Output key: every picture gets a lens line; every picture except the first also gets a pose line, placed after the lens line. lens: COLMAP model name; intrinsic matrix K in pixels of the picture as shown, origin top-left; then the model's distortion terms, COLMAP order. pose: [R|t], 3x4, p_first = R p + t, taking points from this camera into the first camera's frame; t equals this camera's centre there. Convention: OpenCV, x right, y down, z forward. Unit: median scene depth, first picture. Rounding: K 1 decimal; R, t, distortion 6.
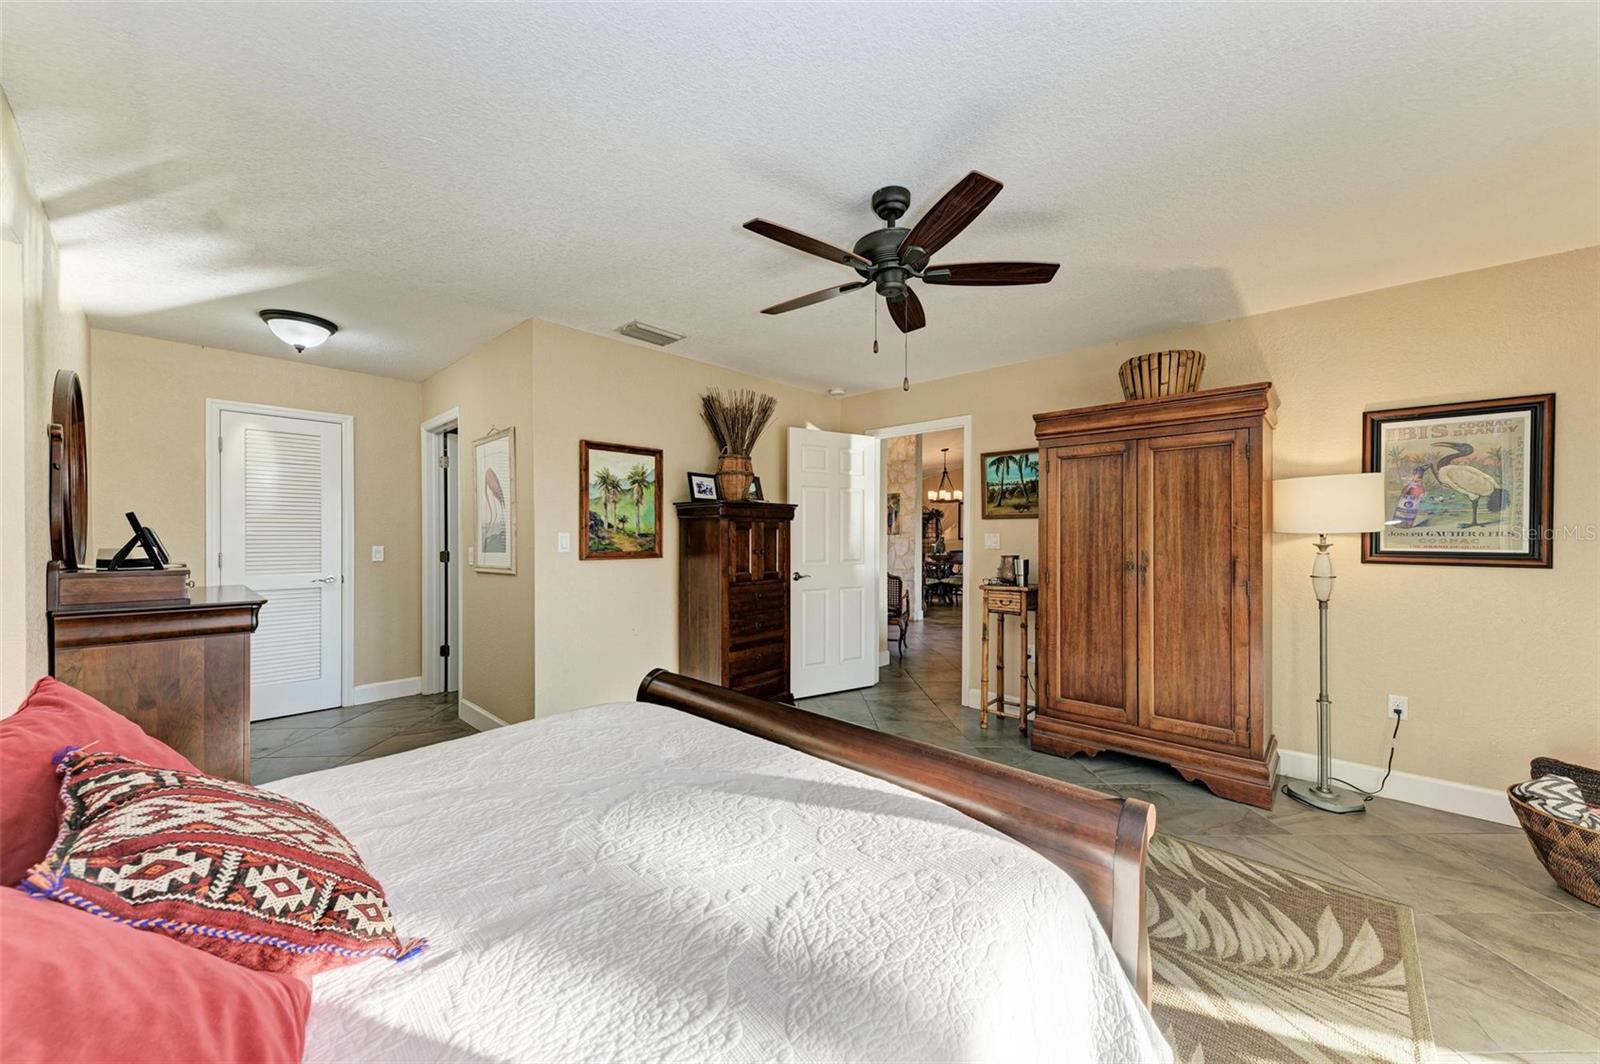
lens RADIAL K [[580.9, 0, 790.1], [0, 580.9, 536.5], [0, 0, 1]] dist [-0.002752, -0.000671]
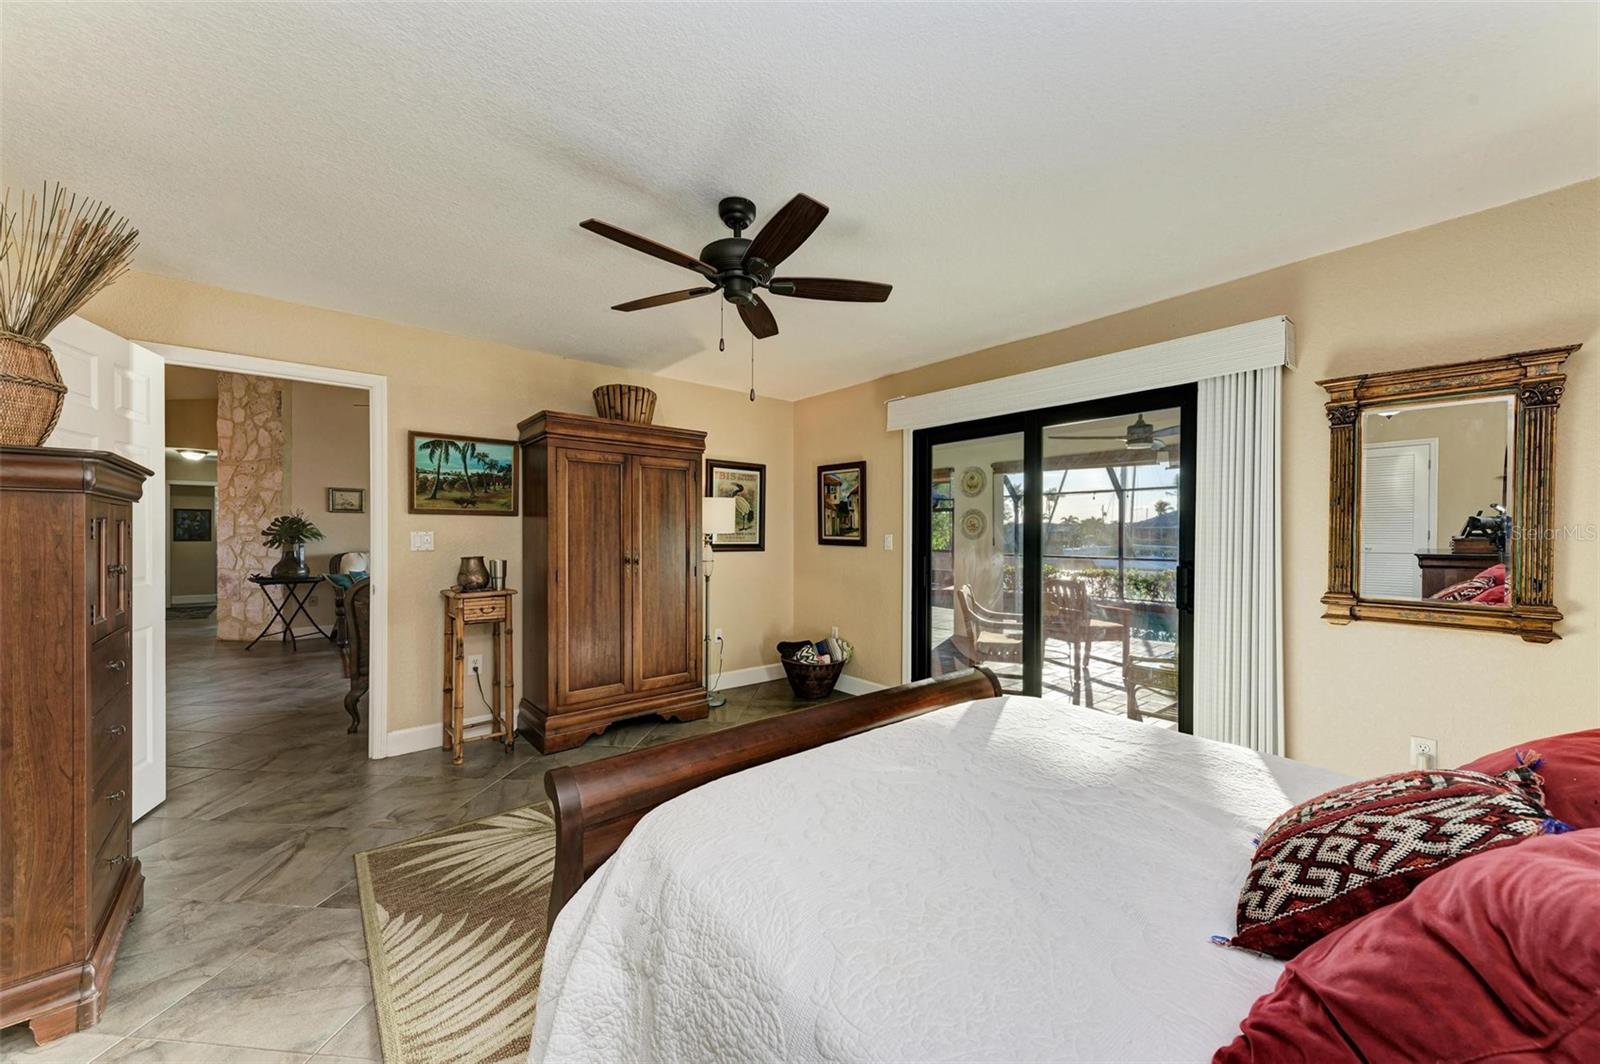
lens RADIAL K [[580.9, 0, 807.7], [0, 580.9, 536.3], [0, 0, 1]] dist [-0.002752, -0.000671]
pose [[0.098648, -0.002736, 0.995119, -0.552100], [-0.001571, 0.999995, 0.002906, -0.002077], [-0.995121, -0.001850, 0.098643, 0.508487]]
